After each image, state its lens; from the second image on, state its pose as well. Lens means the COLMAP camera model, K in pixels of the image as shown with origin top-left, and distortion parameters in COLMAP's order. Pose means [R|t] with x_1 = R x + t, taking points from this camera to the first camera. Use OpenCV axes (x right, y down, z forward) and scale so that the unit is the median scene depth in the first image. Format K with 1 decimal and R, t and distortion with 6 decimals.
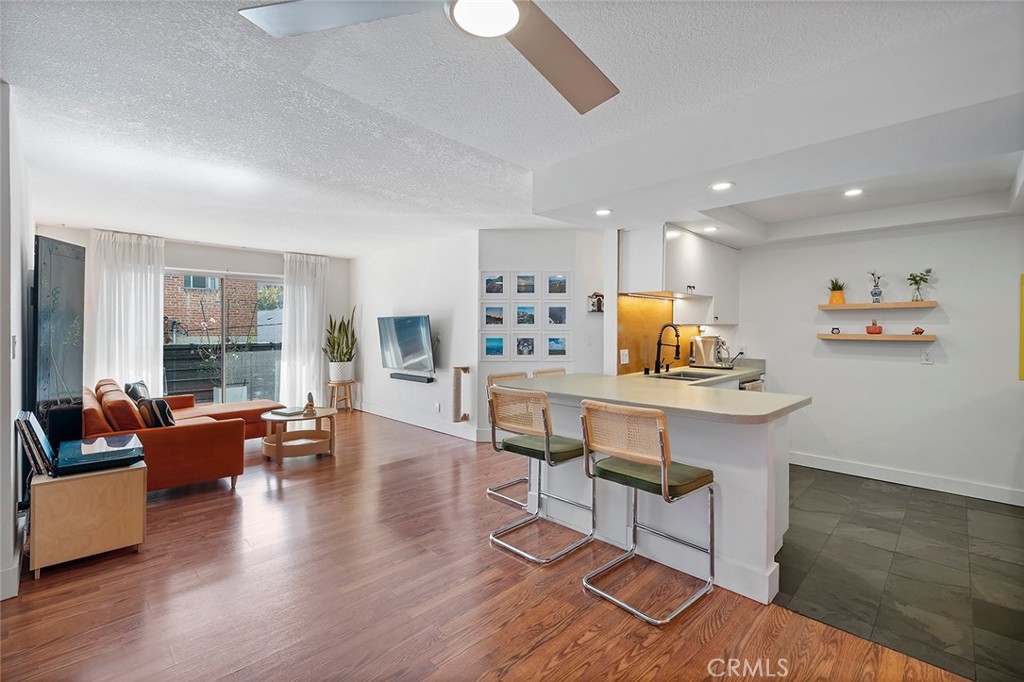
lens RADIAL K [[456.3, 0, 511.5], [0, 456.3, 334.5], [0, 0, 1]] dist [0.010449, 0.000005]
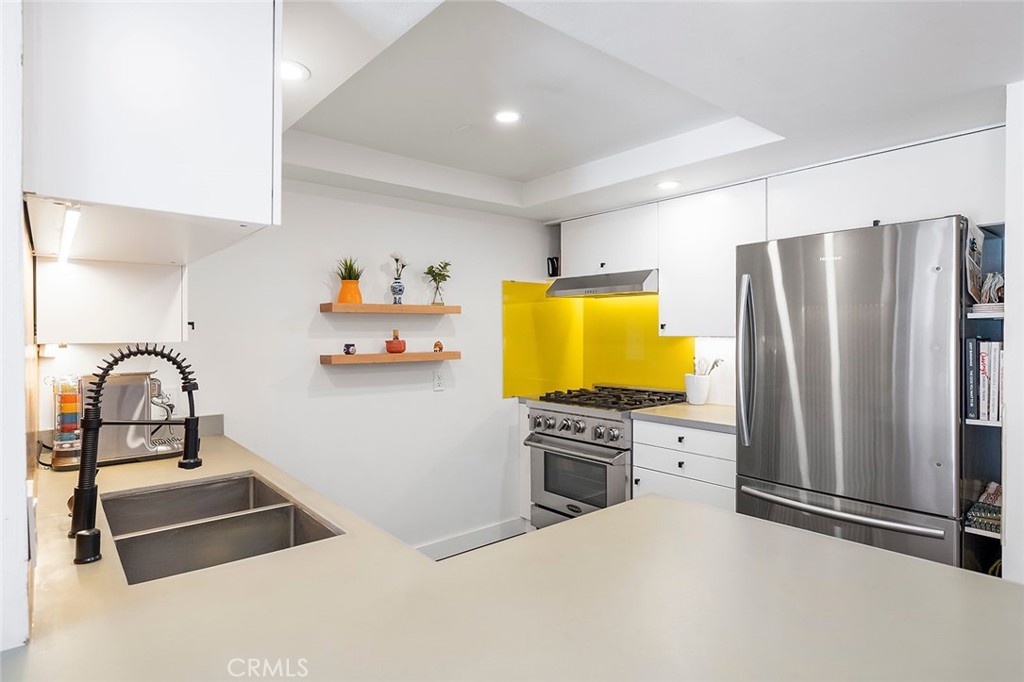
lens RADIAL K [[552.2, 0, 512.0], [0, 552.2, 341.0], [0, 0, 1]] dist [0.002453, -0.000114]
pose [[0.091161, -0.022379, 0.995585, 0.028737], [0.014718, 0.999669, 0.021123, -0.028823], [-0.995727, 0.012728, 0.091460, 0.704417]]
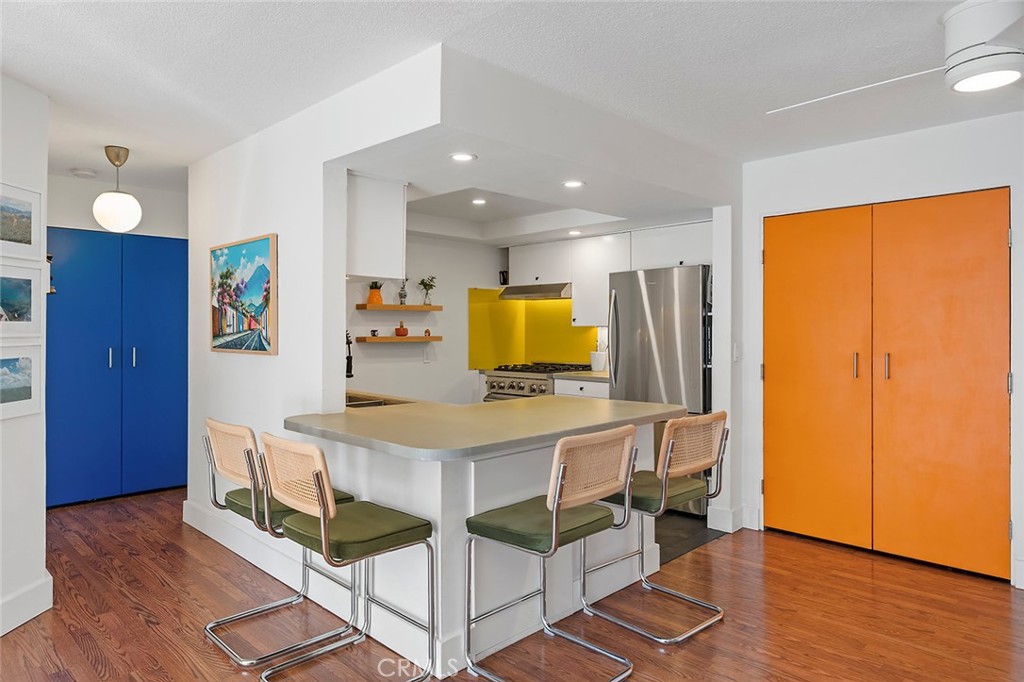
lens RADIAL K [[637.6, 0, 513.1], [0, 637.6, 330.9], [0, 0, 1]] dist [0.002752, 0.000490]
pose [[-0.001424, -0.006754, 0.999976, -0.541202], [0.010909, 0.999918, 0.006769, -0.017202], [-0.999939, 0.010918, -0.001350, 0.699475]]
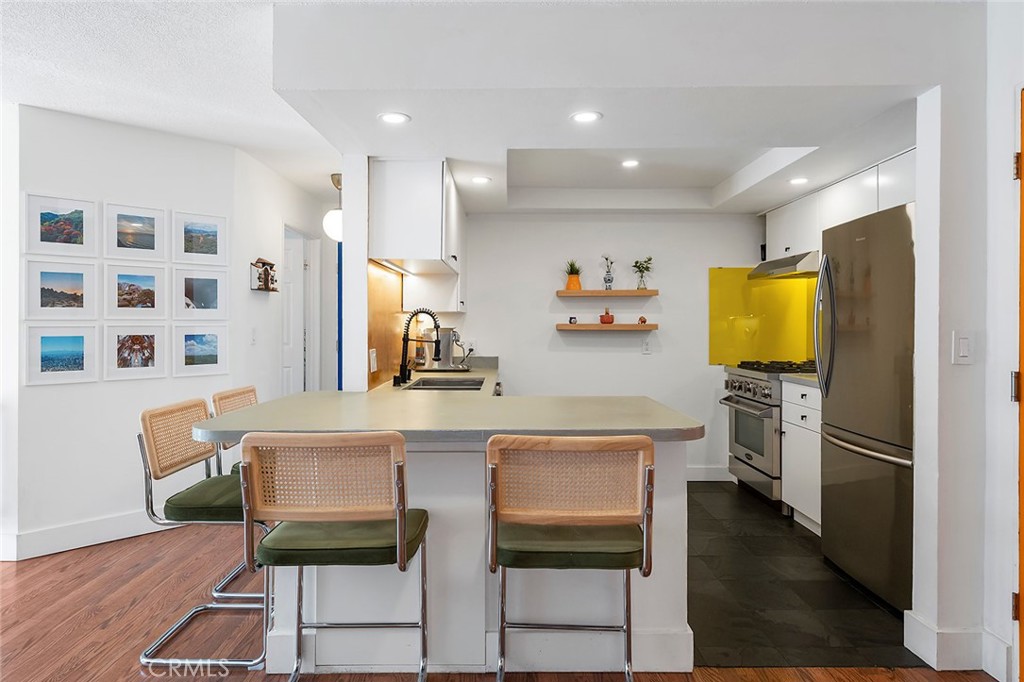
lens RADIAL K [[609.1, 0, 512.4], [0, 609.1, 326.8], [0, 0, 1]] dist [0.003116, 0.000322]
pose [[0.708289, -0.005243, 0.705903, -0.190231], [0.010653, 0.999938, -0.003262, 0.006474], [-0.705842, 0.009830, 0.708301, 0.247648]]
